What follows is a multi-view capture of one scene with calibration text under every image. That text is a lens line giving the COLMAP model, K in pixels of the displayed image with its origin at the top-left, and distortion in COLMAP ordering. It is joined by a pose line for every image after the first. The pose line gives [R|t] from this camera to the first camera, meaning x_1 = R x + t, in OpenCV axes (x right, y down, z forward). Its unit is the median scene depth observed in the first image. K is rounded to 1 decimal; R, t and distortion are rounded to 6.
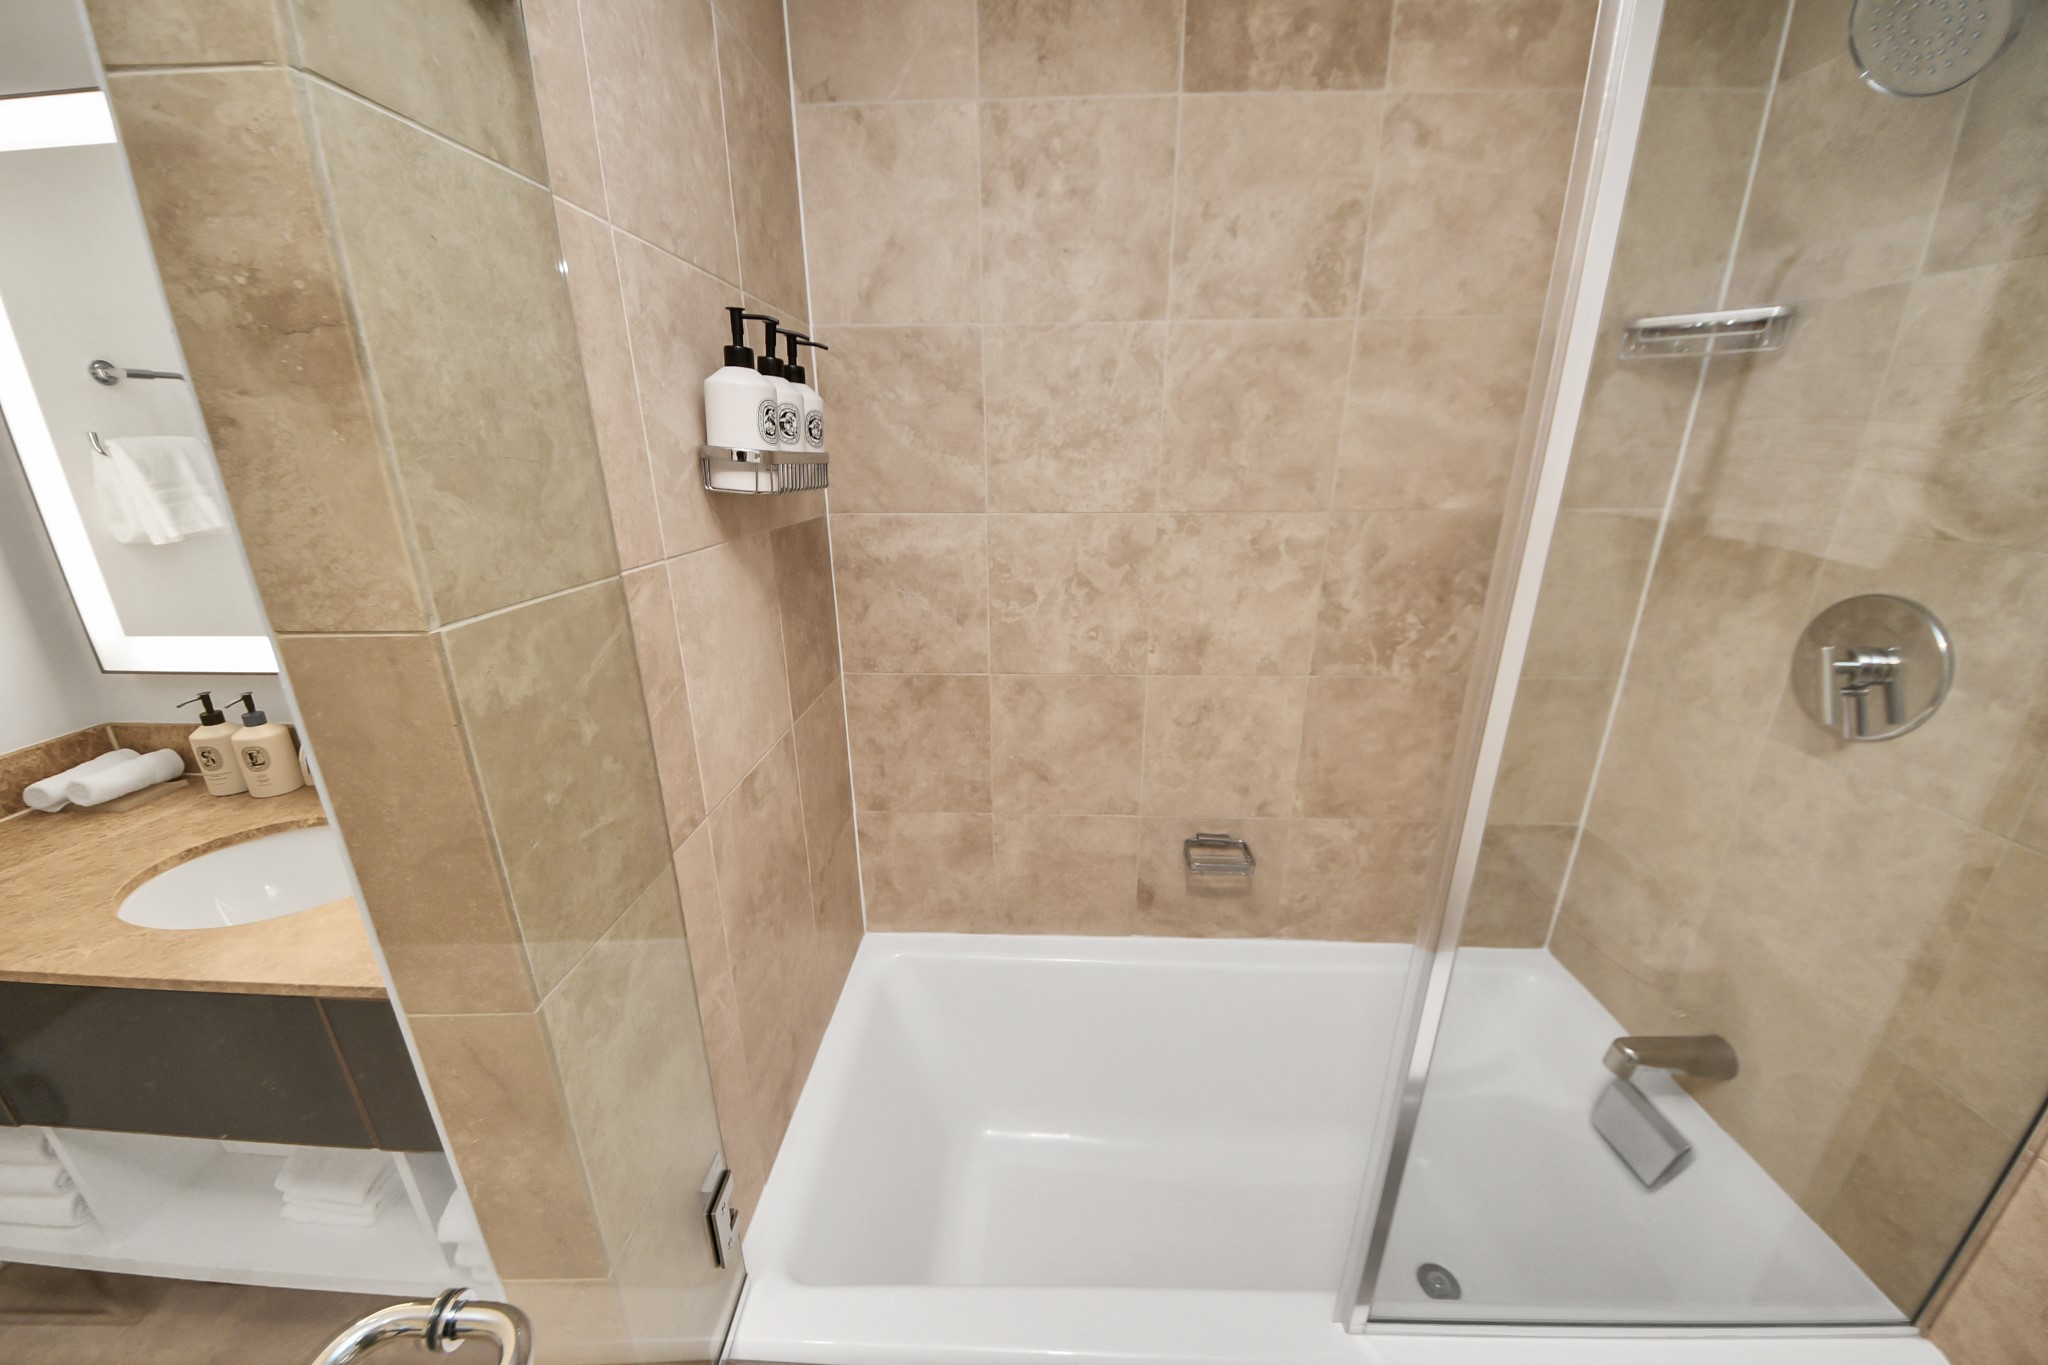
lens RADIAL K [[733.6, 0, 1009.6], [0, 733.6, 683.9], [0, 0, 1]] dist [0.001956, -0.005916]
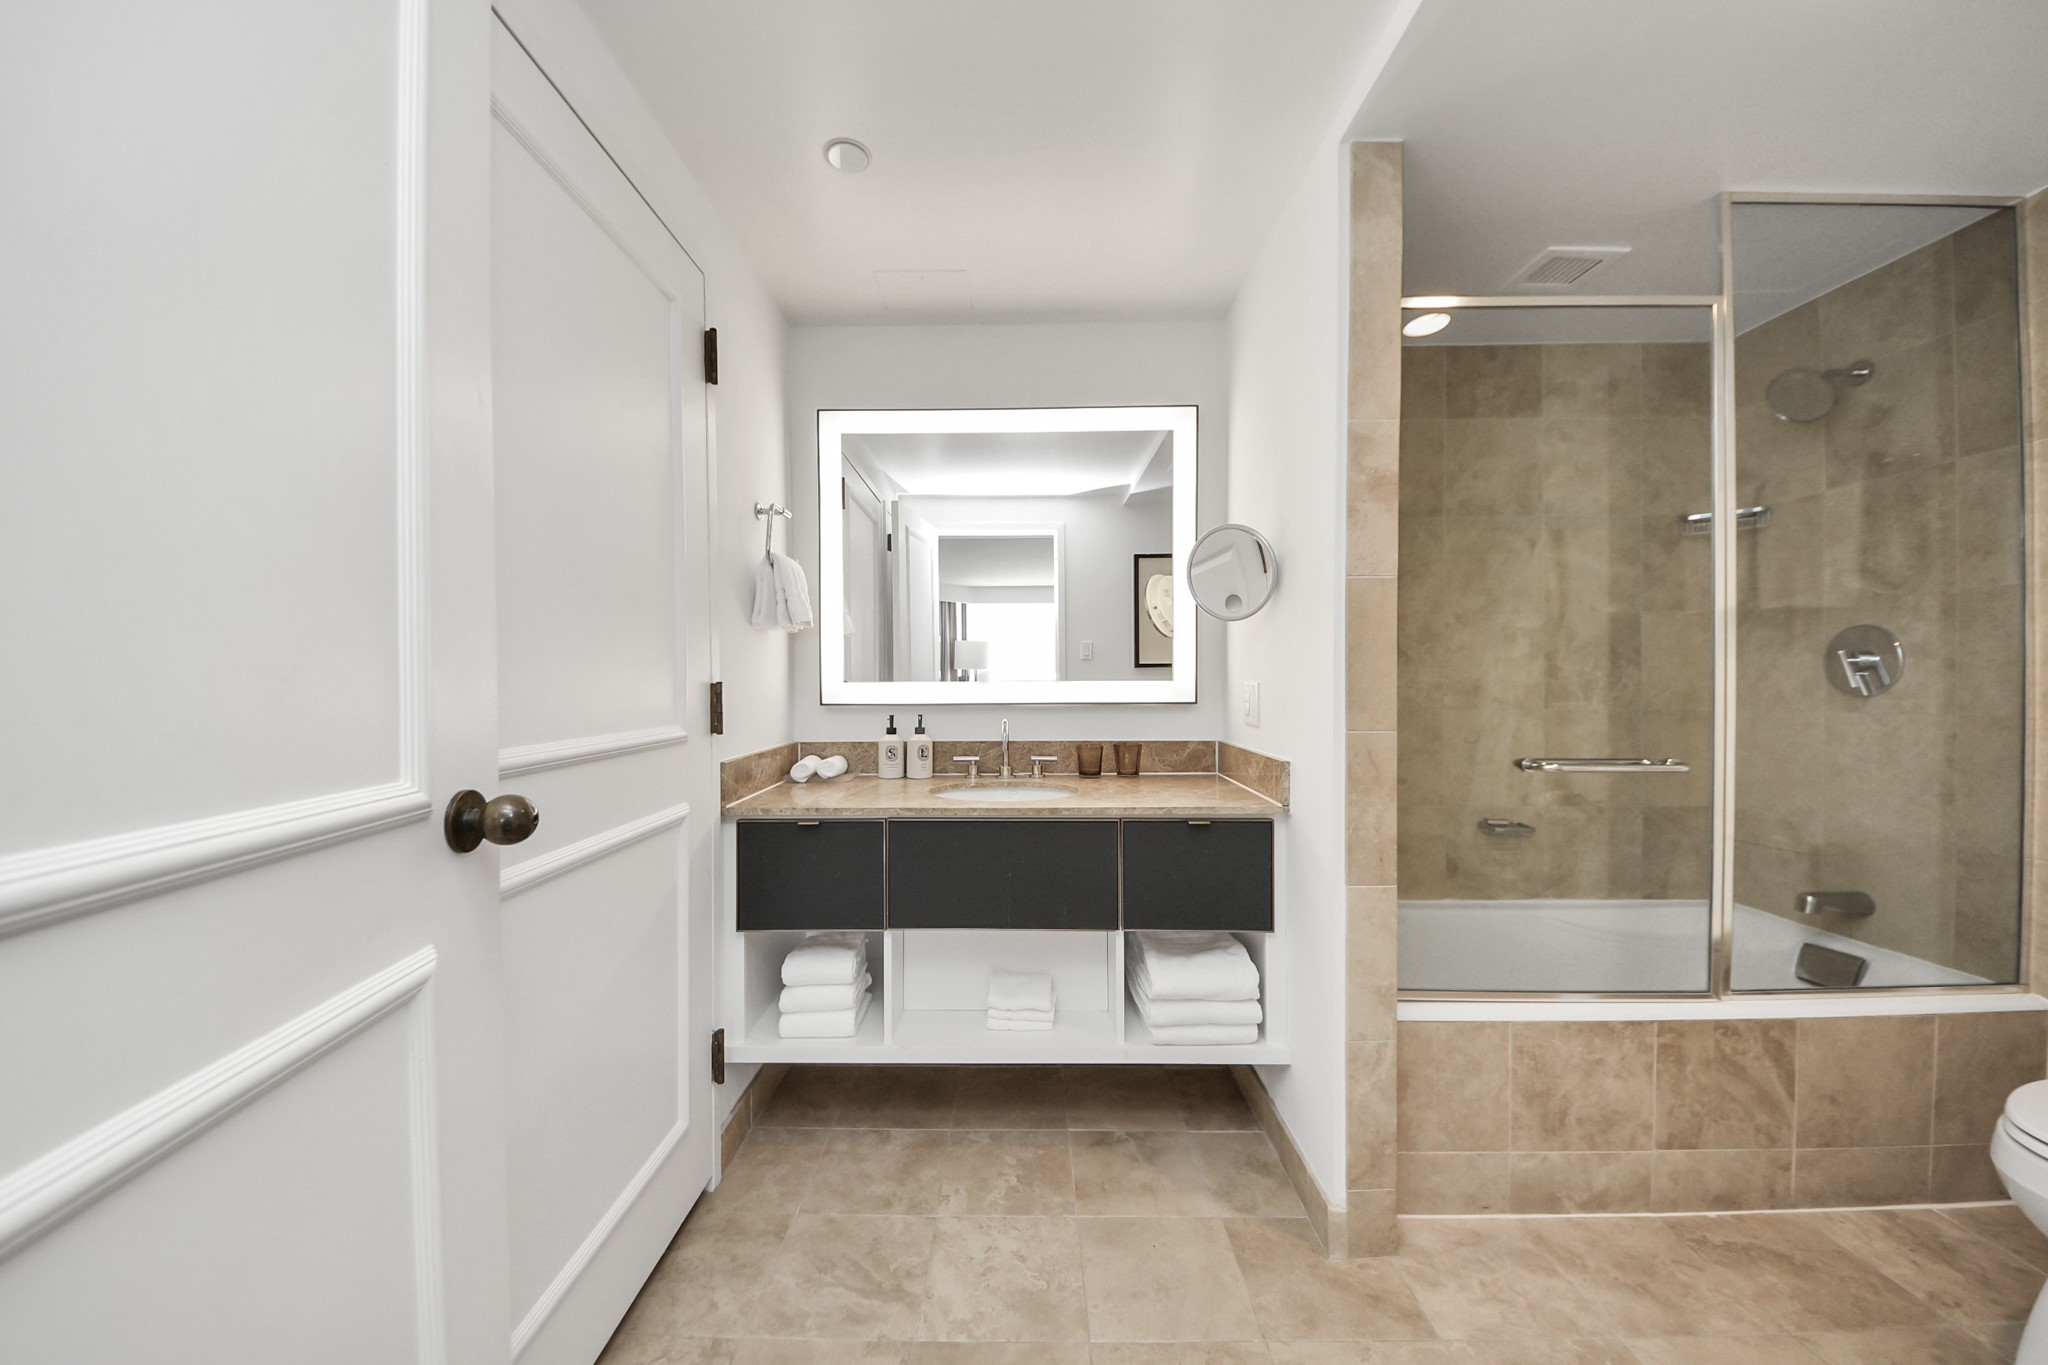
lens RADIAL K [[733.6, 0, 1012.6], [0, 733.6, 676.0], [0, 0, 1]] dist [0.001956, -0.005916]
pose [[0.999897, 0.002831, 0.014087, -1.022374], [0.001792, 0.948171, -0.317756, 0.551228], [-0.014257, 0.317749, 0.948068, -0.732072]]
